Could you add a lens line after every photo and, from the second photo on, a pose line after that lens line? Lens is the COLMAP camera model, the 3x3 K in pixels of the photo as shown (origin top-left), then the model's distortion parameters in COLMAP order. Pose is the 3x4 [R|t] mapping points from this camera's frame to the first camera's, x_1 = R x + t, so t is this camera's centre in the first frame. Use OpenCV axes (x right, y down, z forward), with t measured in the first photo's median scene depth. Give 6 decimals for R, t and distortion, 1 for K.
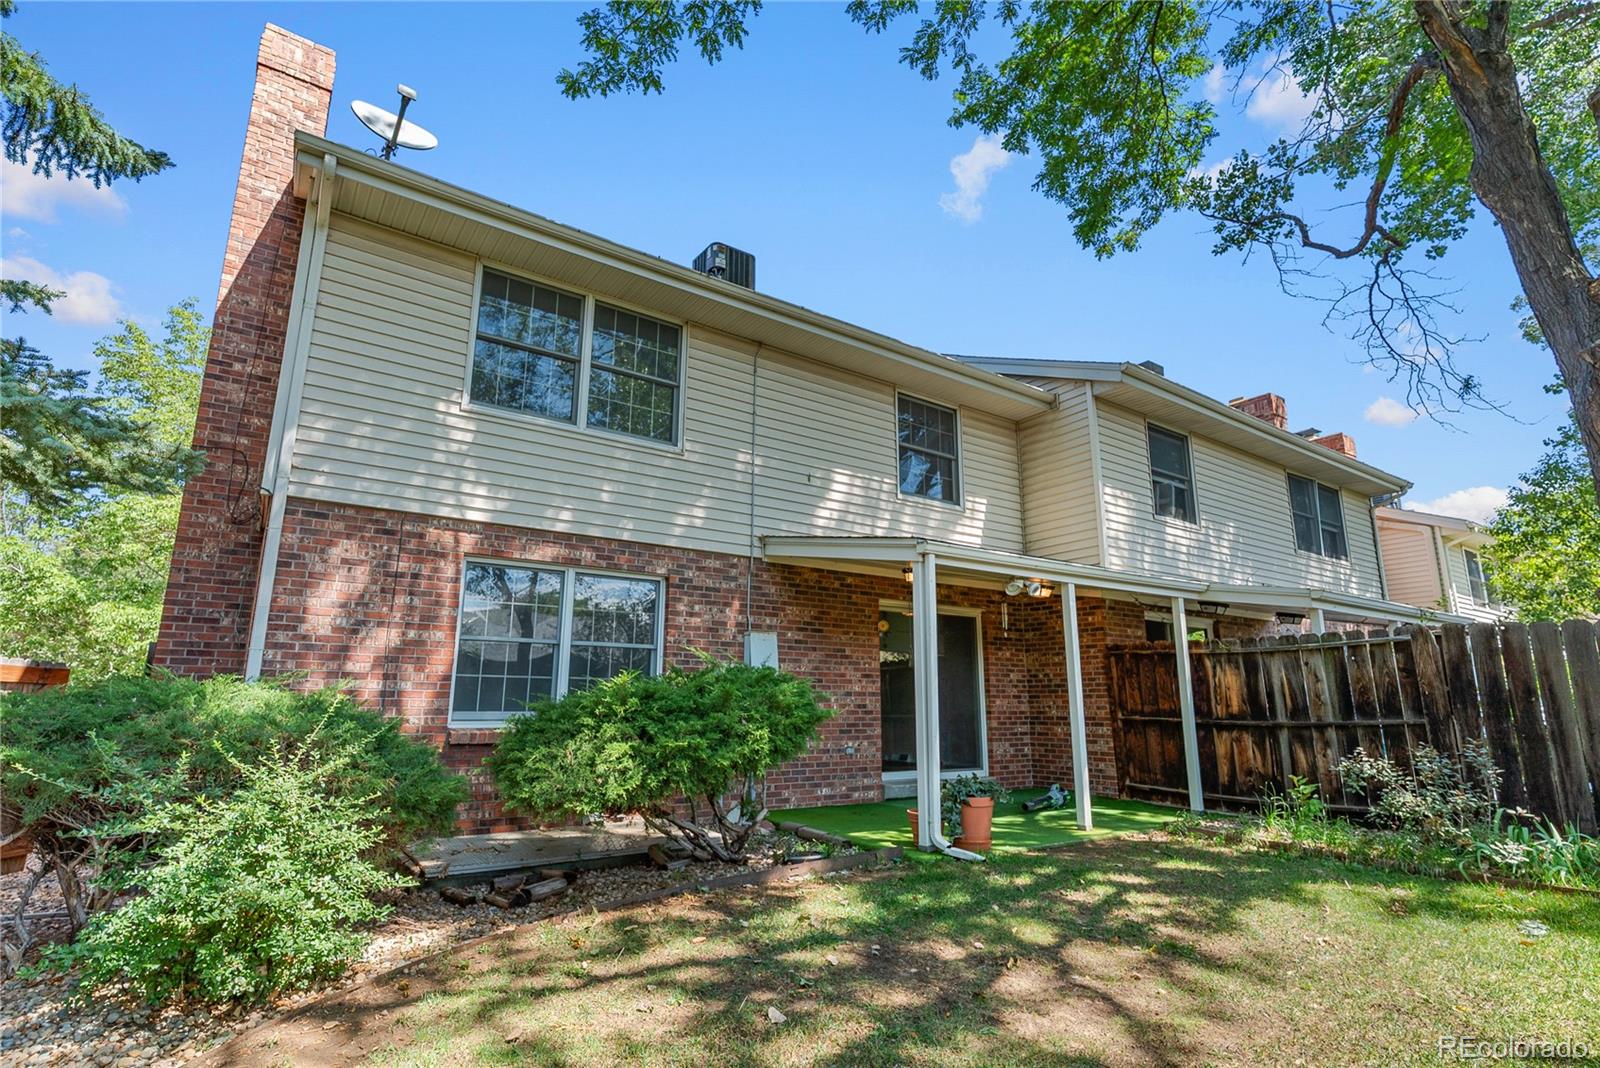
lens RADIAL K [[815.8, 0, 799.9], [0, 815.8, 527.3], [0, 0, 1]] dist [0.002219, 0.001116]
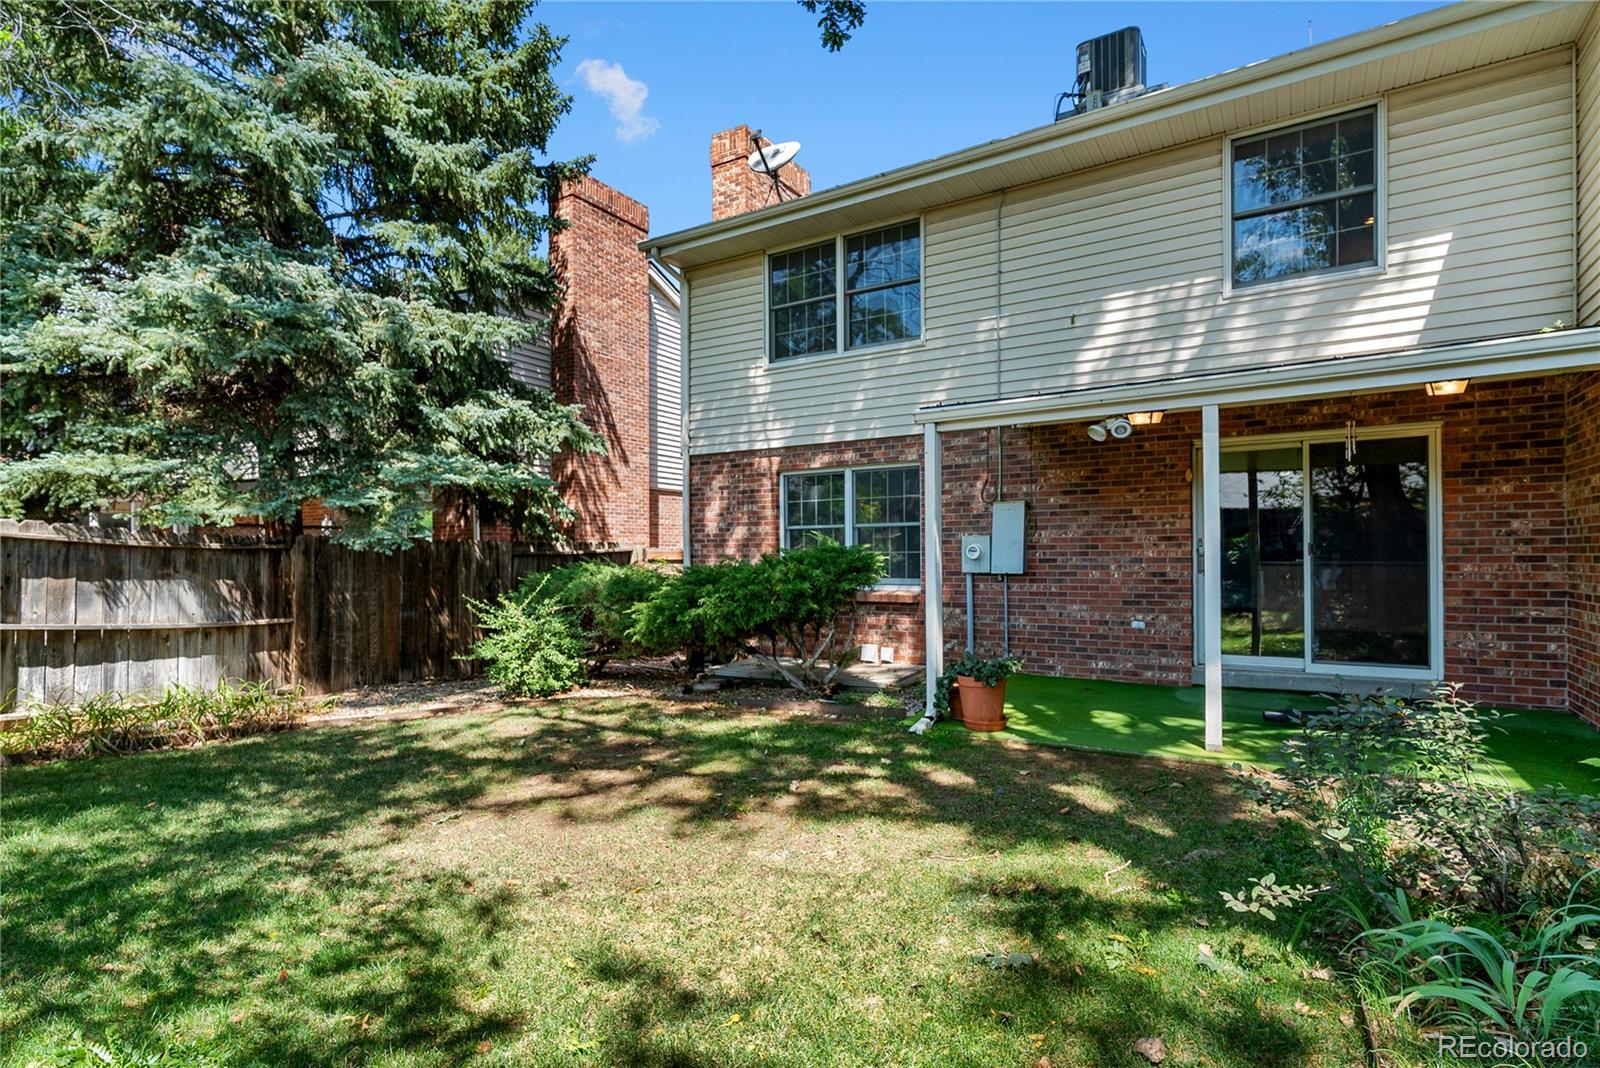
lens RADIAL K [[815.8, 0, 800.7], [0, 815.8, 545.9], [0, 0, 1]] dist [0.002219, 0.001116]
pose [[0.368464, -0.011459, -0.929571, 0.776771], [0.217869, 0.973141, 0.074363, 0.051767], [0.903752, -0.229925, 0.361064, 0.398914]]
